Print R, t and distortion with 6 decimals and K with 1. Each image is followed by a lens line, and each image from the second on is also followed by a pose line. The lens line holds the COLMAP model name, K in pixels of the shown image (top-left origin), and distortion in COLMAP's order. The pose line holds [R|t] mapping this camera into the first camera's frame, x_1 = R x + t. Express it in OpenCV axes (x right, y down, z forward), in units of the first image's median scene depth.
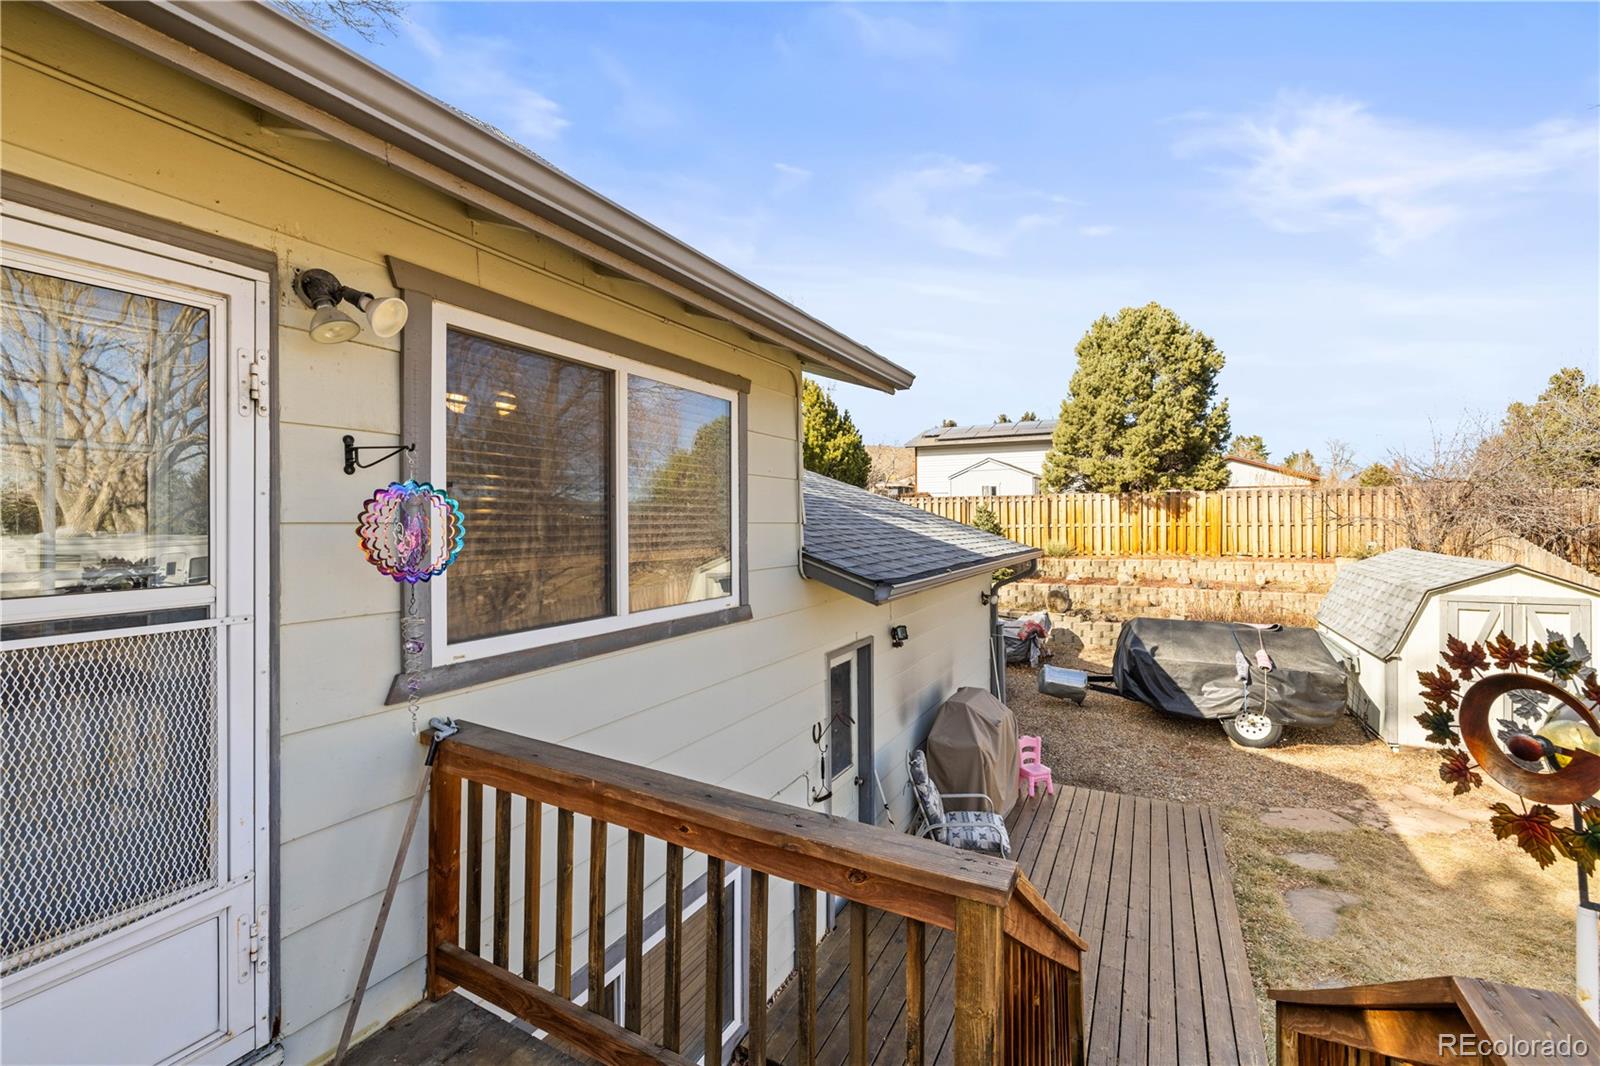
lens RADIAL K [[691.1, 0, 805.8], [0, 691.1, 515.7], [0, 0, 1]] dist [0.001276, 0.000238]
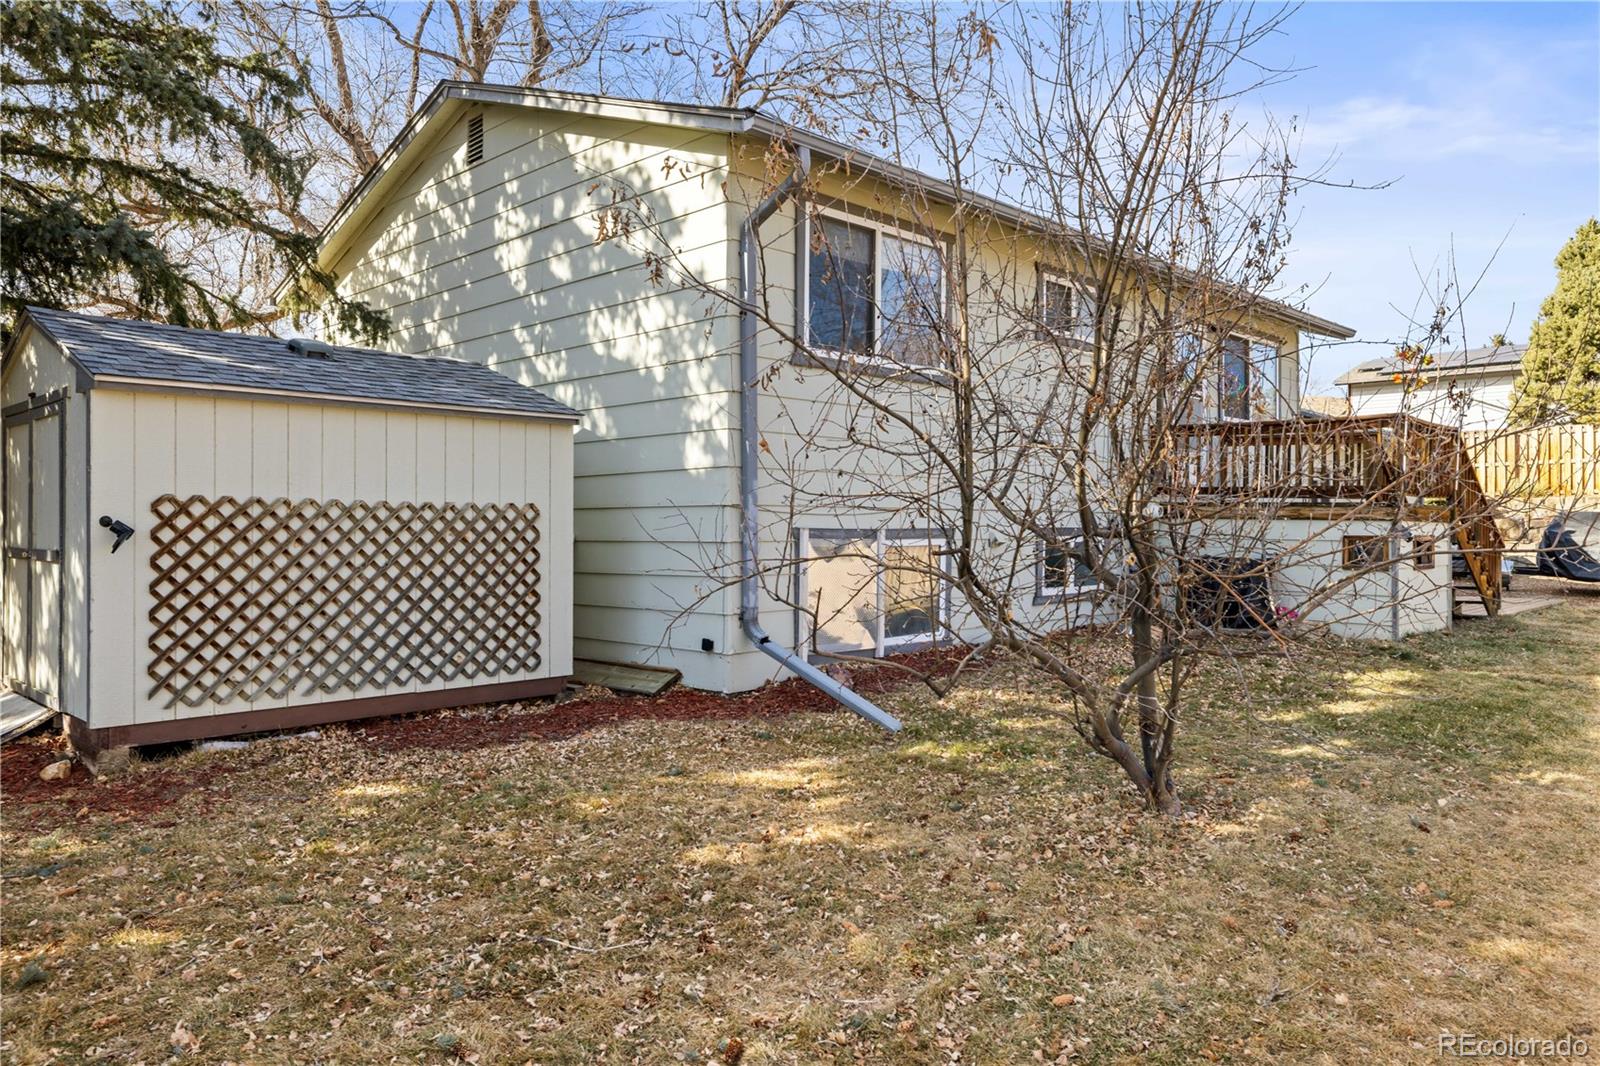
lens RADIAL K [[1105.6, 0, 800.0], [0, 1105.6, 533.0], [0, 0, 1]] dist [-0.021386, 0.006417]
pose [[0.954636, 0.006988, -0.297693, -0.110205], [-0.002332, 0.999869, 0.015993, 0.088936], [0.297766, -0.014573, 0.954528, -0.654592]]
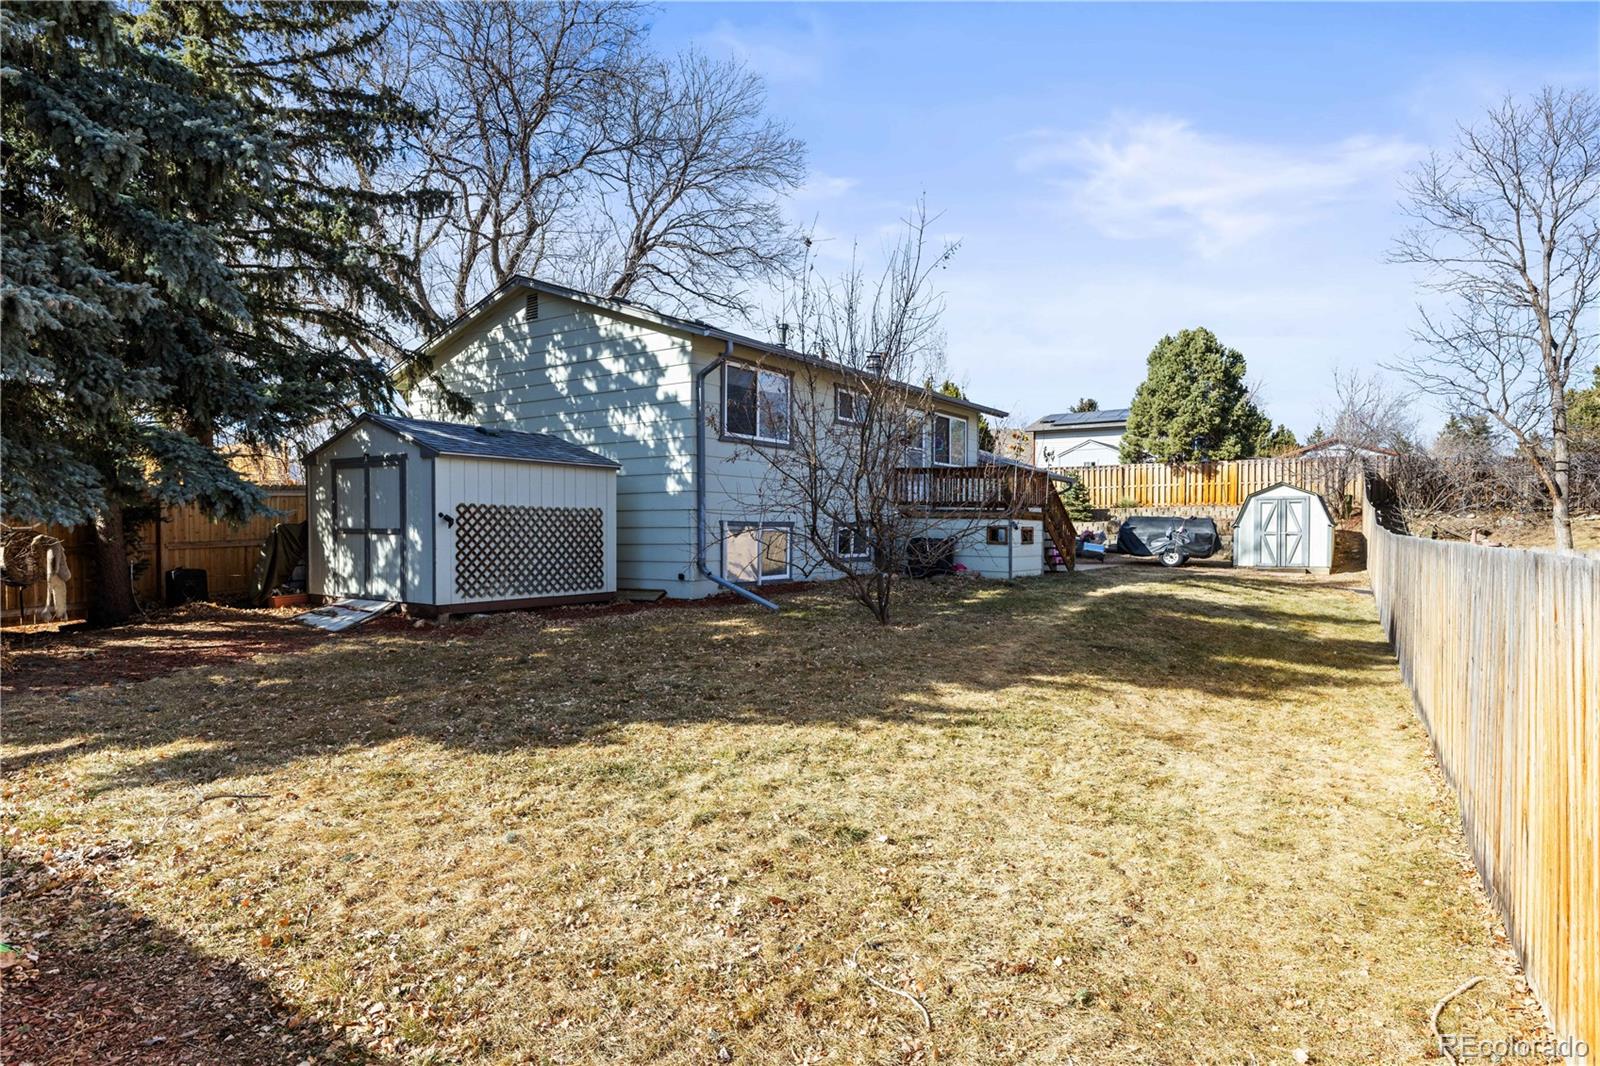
lens RADIAL K [[893.9, 0, 800.0], [0, 893.9, 533.0], [0, 0, 1]] dist [0.003506, 0.000201]
pose [[0.993035, 0.006623, -0.117630, -0.092160], [-0.005067, 0.999896, 0.013517, 0.093614], [0.117708, -0.012827, 0.992965, -0.953923]]
